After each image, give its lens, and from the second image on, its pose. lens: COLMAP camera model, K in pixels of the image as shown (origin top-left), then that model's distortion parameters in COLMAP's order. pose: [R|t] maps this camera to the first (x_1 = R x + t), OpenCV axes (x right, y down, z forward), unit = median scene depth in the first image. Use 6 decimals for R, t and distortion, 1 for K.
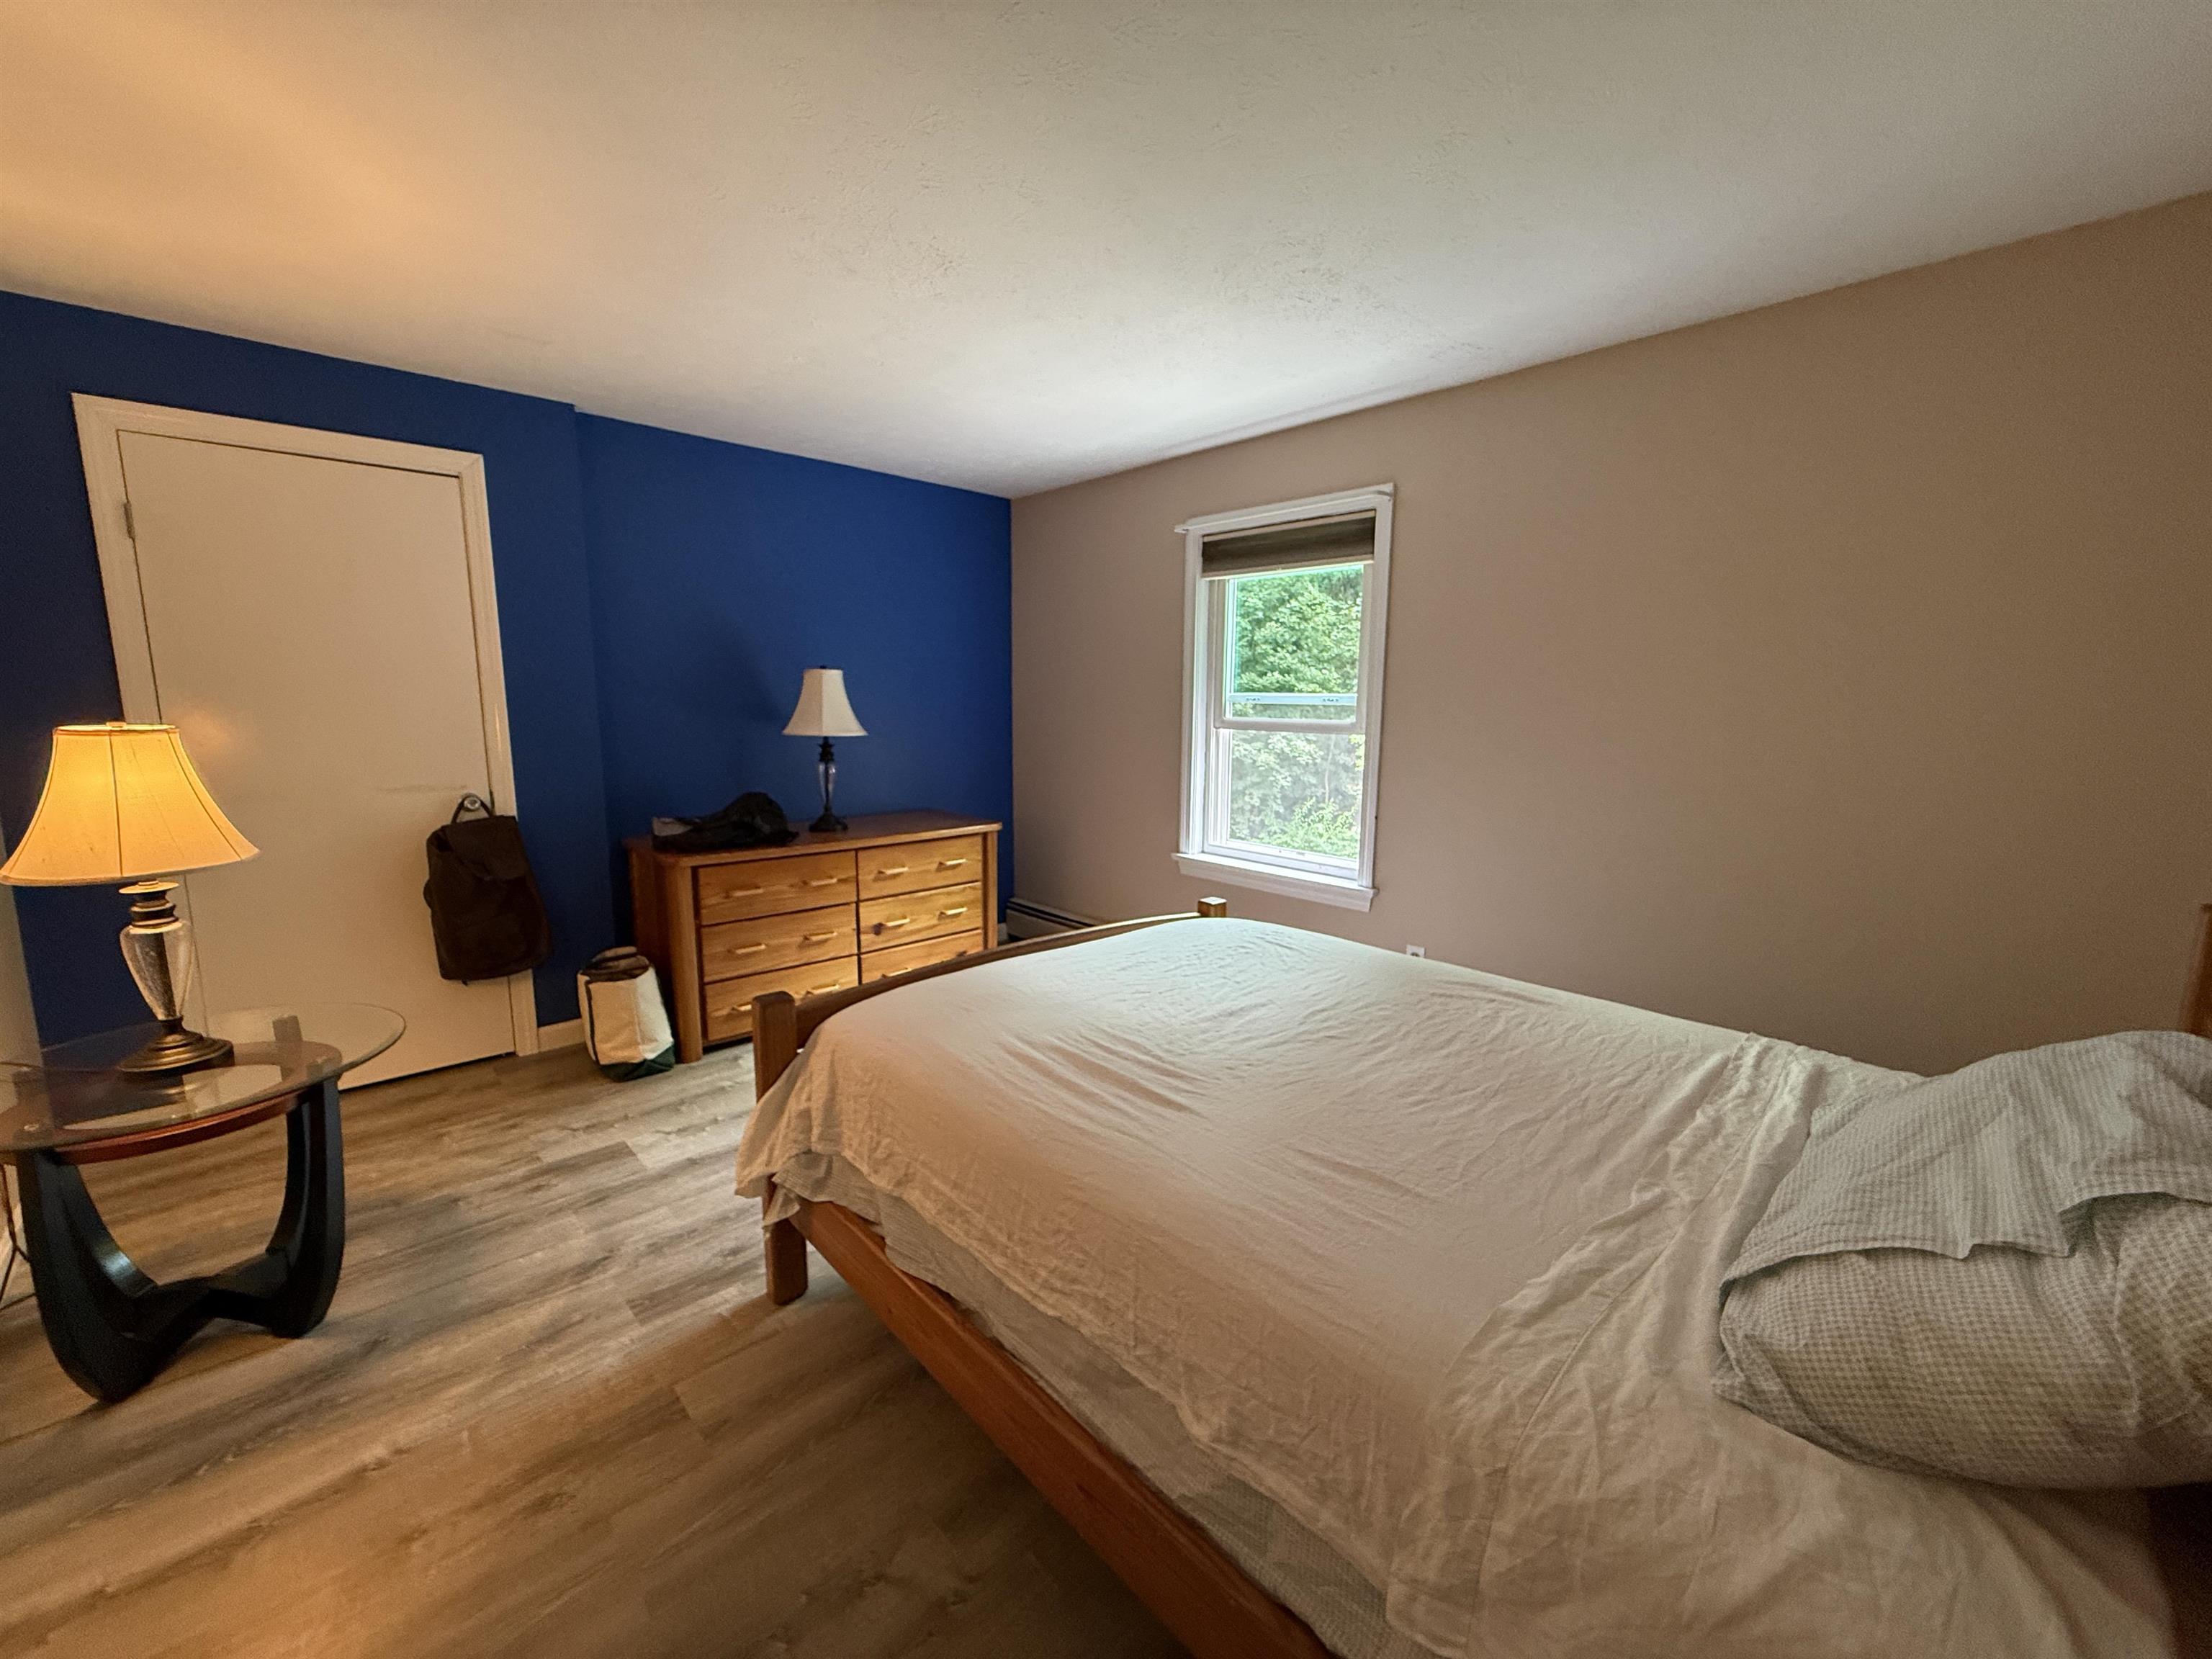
lens RADIAL K [[878.7, 0, 1104.3], [0, 878.7, 829.6], [0, 0, 1]] dist [-0.002970, 0.001150]
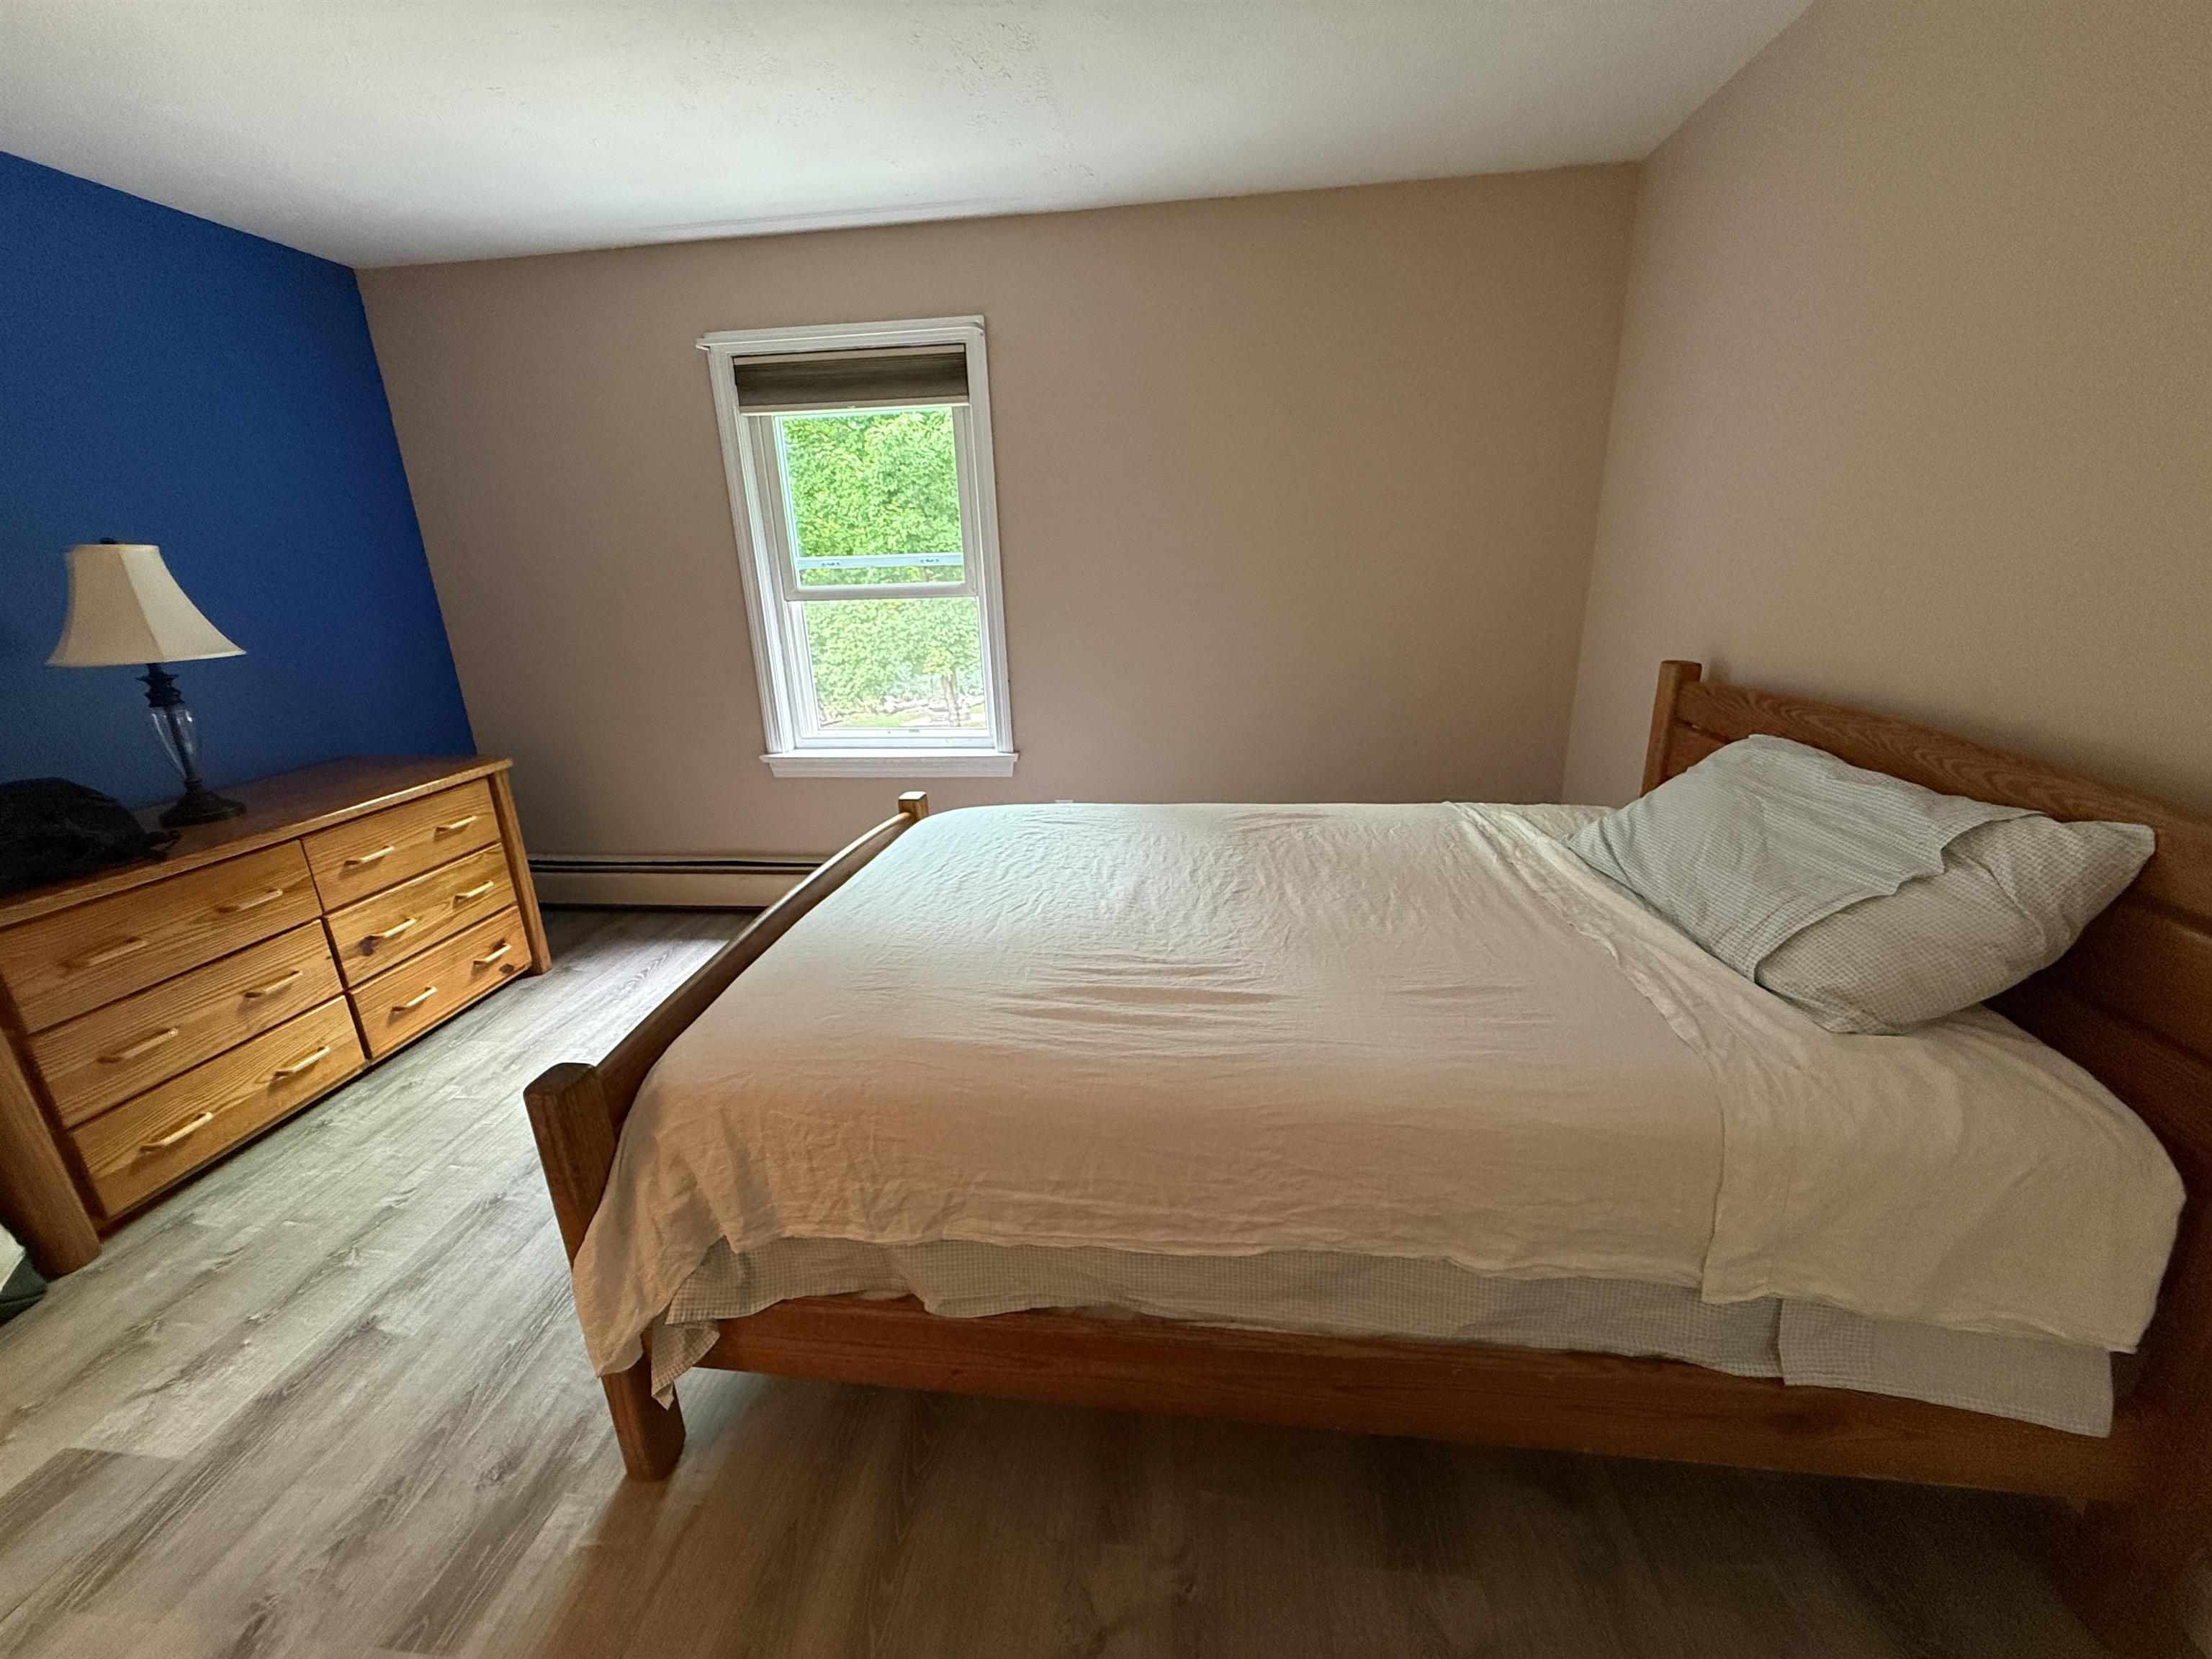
lens RADIAL K [[878.7, 0, 1104.8], [0, 878.7, 826.5], [0, 0, 1]] dist [-0.002970, 0.001150]
pose [[0.762918, -0.227000, 0.605332, -0.271530], [0.136614, 0.971792, 0.192244, -0.033285], [-0.631896, -0.063970, 0.772409, 0.180273]]
